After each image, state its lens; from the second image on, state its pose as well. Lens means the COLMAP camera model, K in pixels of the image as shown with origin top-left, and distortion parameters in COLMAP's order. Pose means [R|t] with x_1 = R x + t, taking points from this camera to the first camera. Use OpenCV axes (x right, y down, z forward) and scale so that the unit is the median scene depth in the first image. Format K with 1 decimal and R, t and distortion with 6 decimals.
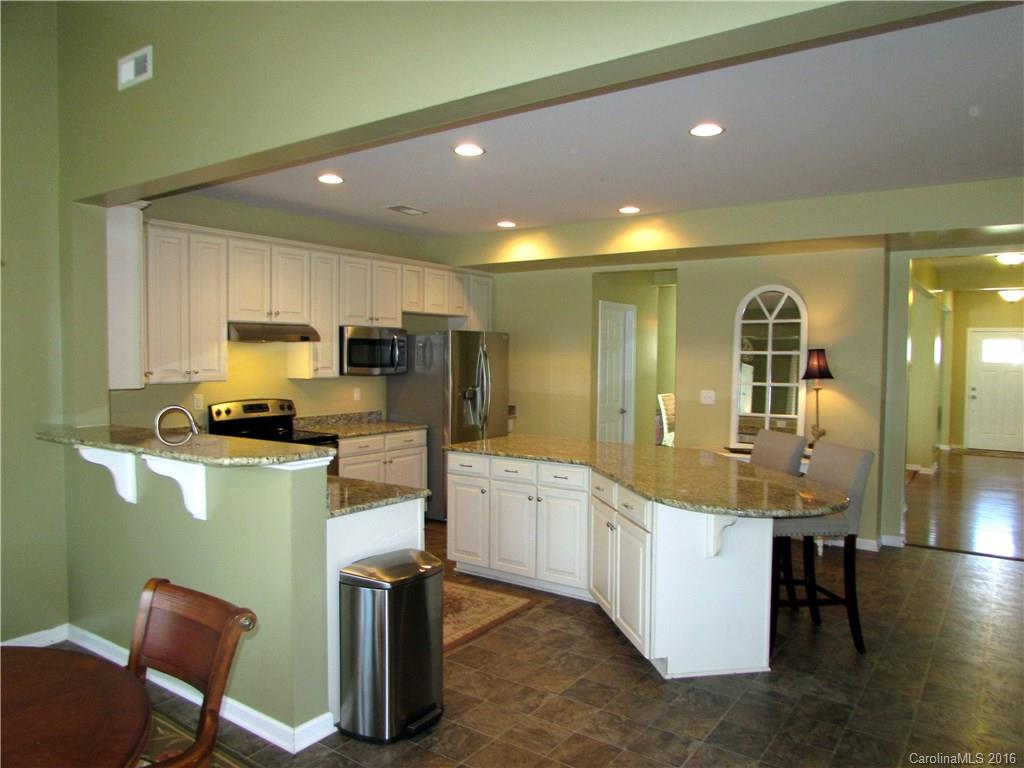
lens RADIAL K [[728.9, 0, 512.0], [0, 728.9, 384.0], [0, 0, 1]] dist [-0.033993, 0.009181]
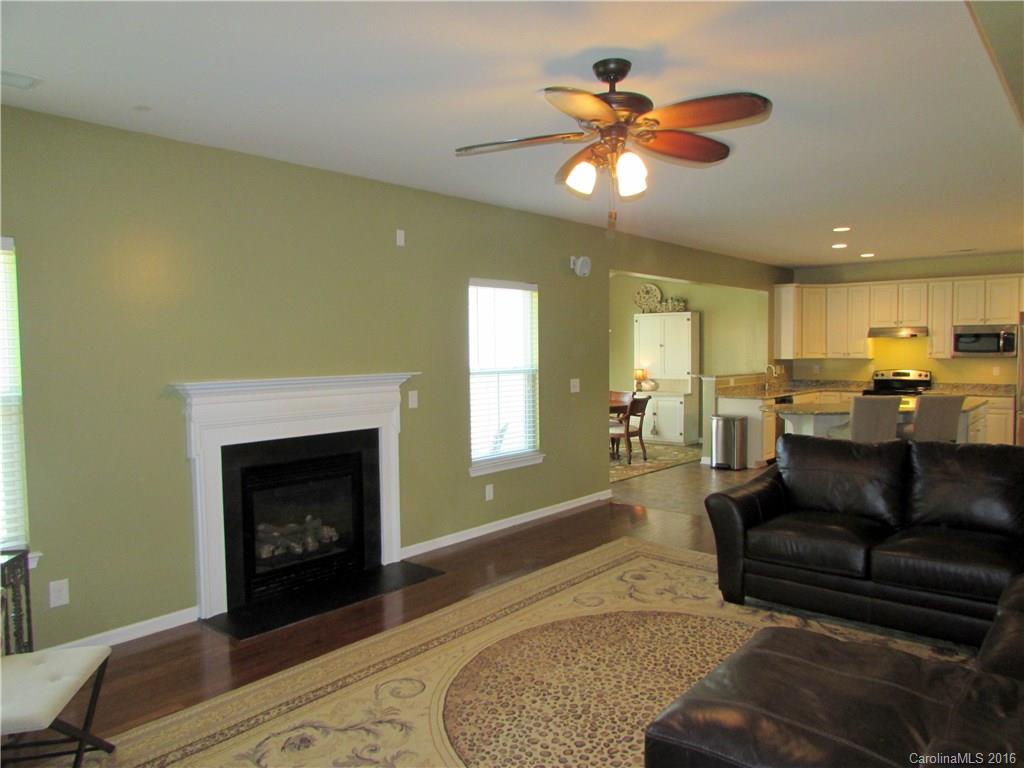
lens RADIAL K [[728.9, 0, 512.0], [0, 728.9, 384.0], [0, 0, 1]] dist [-0.033993, 0.009181]
pose [[-0.087389, 0.046885, -0.995070, 1.424635], [-0.030988, 0.998280, 0.049758, -0.001891], [0.995692, 0.035183, -0.085786, 0.178394]]
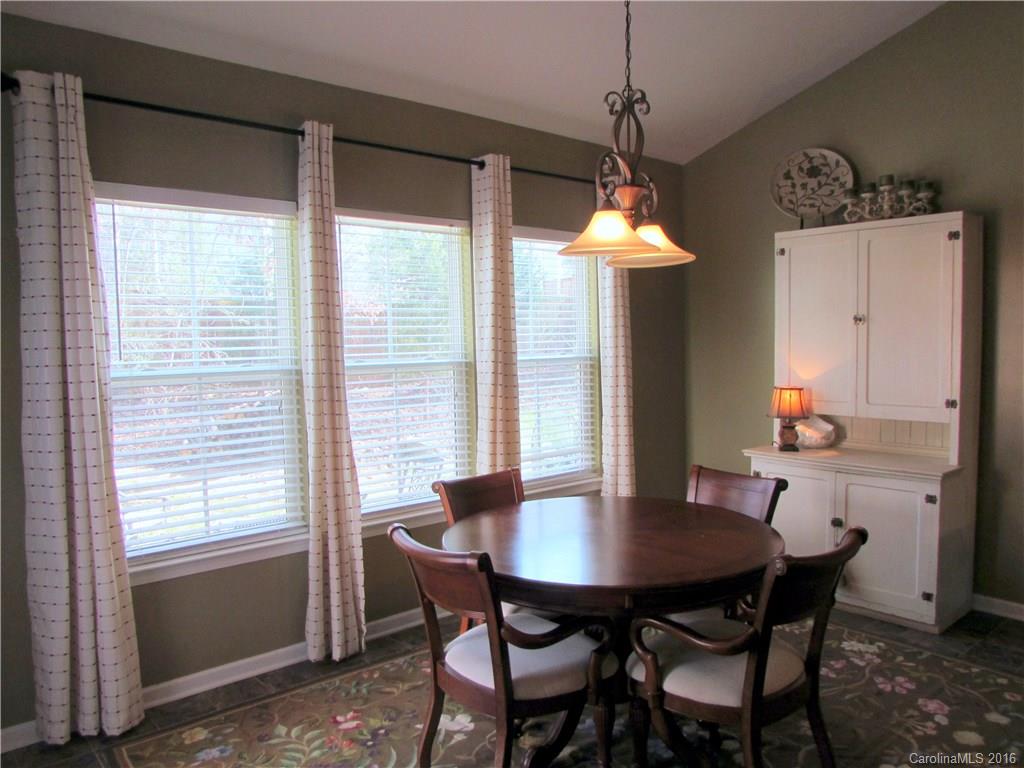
lens RADIAL K [[755.3, 0, 512.0], [0, 755.3, 384.0], [0, 0, 1]] dist [-0.022844, 0.001360]
pose [[-0.234859, 0.058413, -0.970273, 0.232076], [-0.027360, 0.997400, 0.066669, 0.001734], [0.971644, 0.042204, -0.232650, 0.258305]]
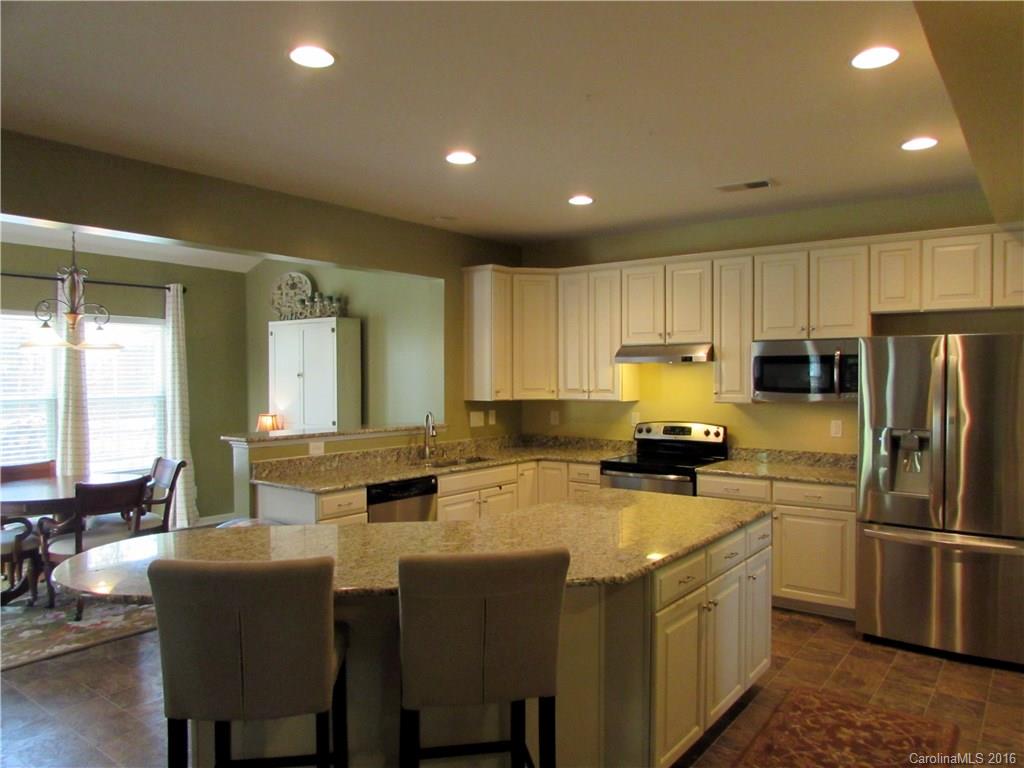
lens RADIAL K [[728.9, 0, 512.0], [0, 728.9, 384.0], [0, 0, 1]] dist [-0.033993, 0.009181]
pose [[-0.043214, 0.011158, -0.999004, 0.601250], [-0.037691, 0.999208, 0.012790, -0.031755], [0.998355, 0.038206, -0.042759, 0.763163]]
